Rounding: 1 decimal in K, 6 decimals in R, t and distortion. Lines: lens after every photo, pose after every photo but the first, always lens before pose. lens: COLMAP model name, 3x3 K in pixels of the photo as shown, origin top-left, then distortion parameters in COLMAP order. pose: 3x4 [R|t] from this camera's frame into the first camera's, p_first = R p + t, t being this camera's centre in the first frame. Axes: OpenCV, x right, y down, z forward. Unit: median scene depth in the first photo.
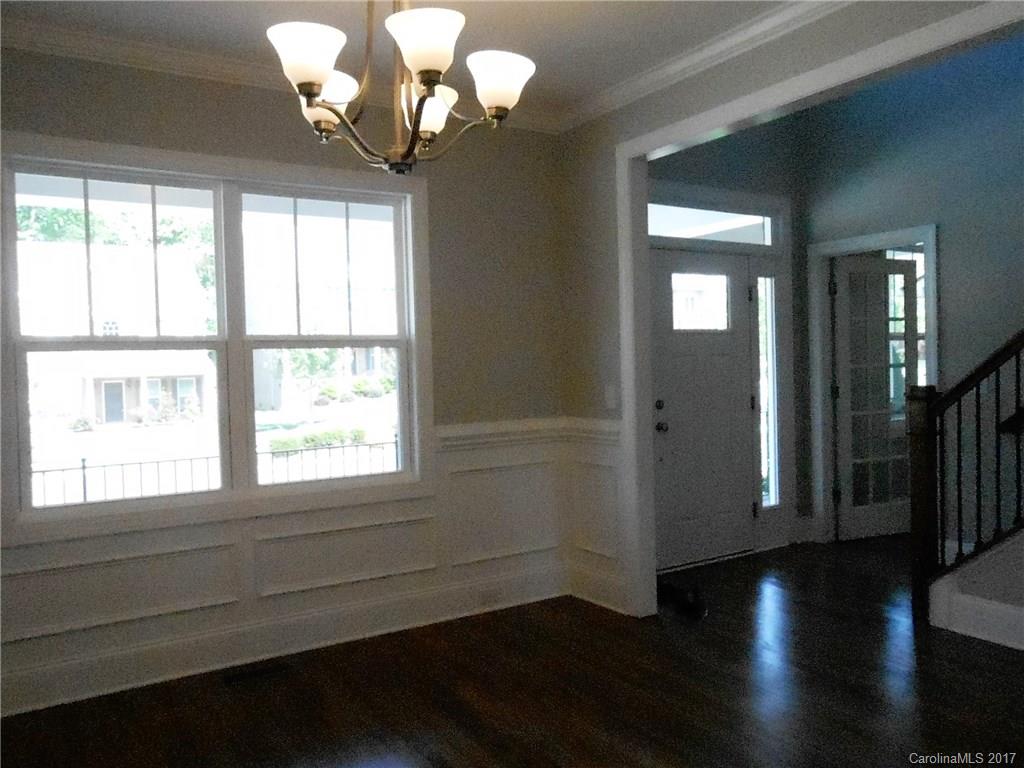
lens RADIAL K [[802.8, 0, 512.1], [0, 802.8, 386.3], [0, 0, 1]] dist [-0.018459, 0.018882]
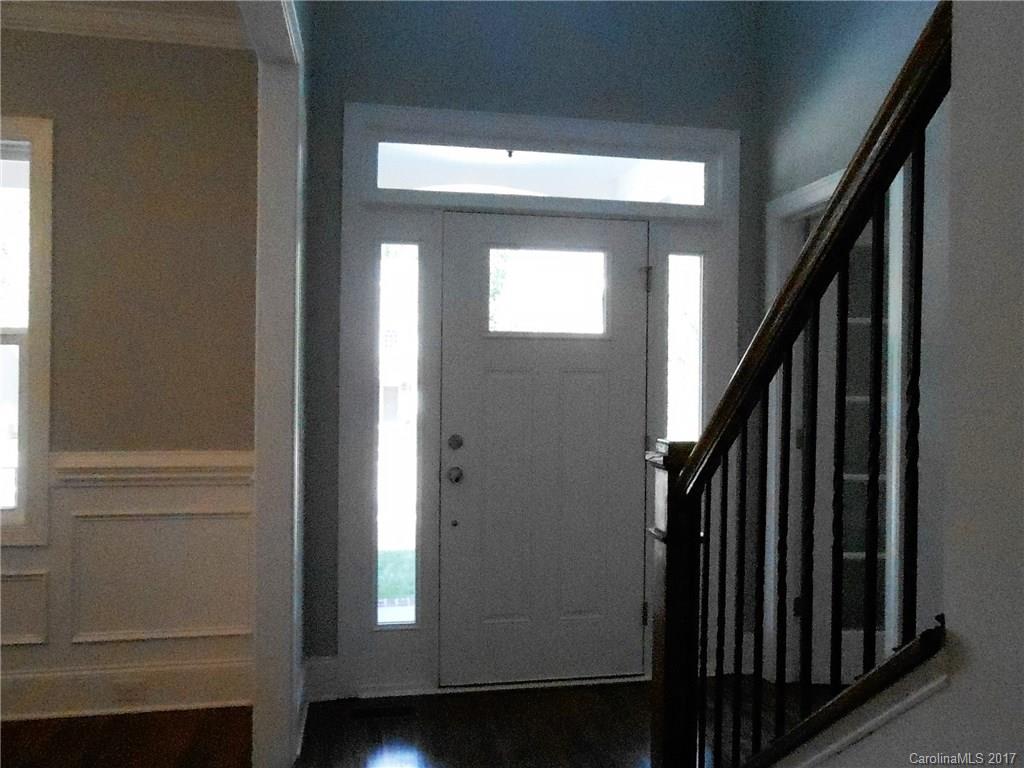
lens RADIAL K [[870.4, 0, 512.4], [0, 870.4, 377.6], [0, 0, 1]] dist [0.017417, 0.013650]
pose [[0.917570, 0.031679, -0.396309, 0.482823], [-0.043931, 0.998795, -0.021874, -0.016549], [0.395139, 0.037482, 0.917856, 0.319166]]
